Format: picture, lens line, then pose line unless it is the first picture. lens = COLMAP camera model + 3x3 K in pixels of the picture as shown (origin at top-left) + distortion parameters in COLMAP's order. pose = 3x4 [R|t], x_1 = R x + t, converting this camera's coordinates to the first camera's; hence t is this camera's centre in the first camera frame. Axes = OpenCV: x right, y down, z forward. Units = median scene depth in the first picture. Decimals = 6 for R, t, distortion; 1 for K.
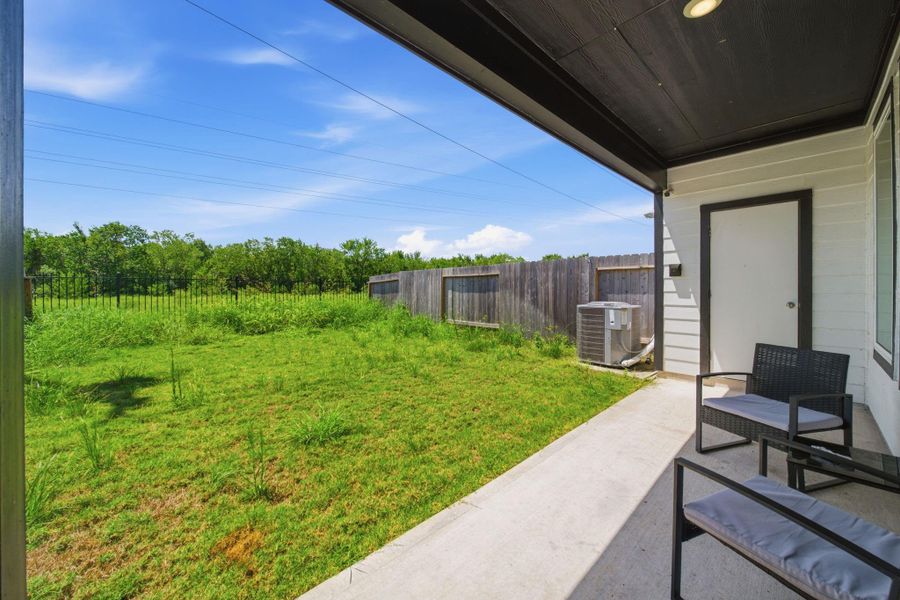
lens RADIAL K [[321.5, 0, 450.0], [0, 321.5, 300.0], [0, 0, 1]] dist [-0.002088, -0.000193]
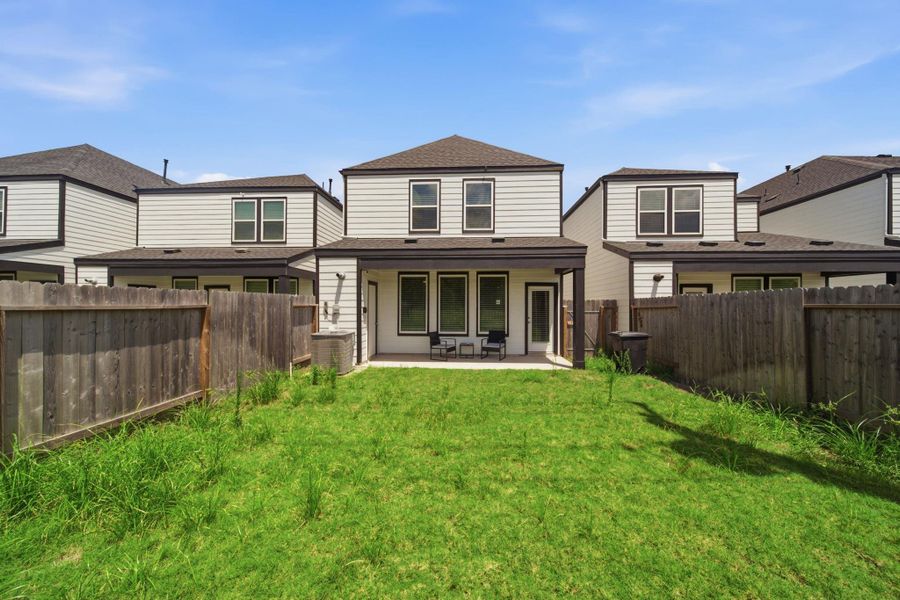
lens RADIAL K [[321.5, 0, 450.0], [0, 321.5, 300.0], [0, 0, 1]] dist [-0.002088, -0.000193]
pose [[-0.698913, 0.002946, 0.715201, -0.650712], [0.017280, 0.999769, 0.012769, -0.100120], [-0.714998, 0.021283, -0.698802, 1.170027]]
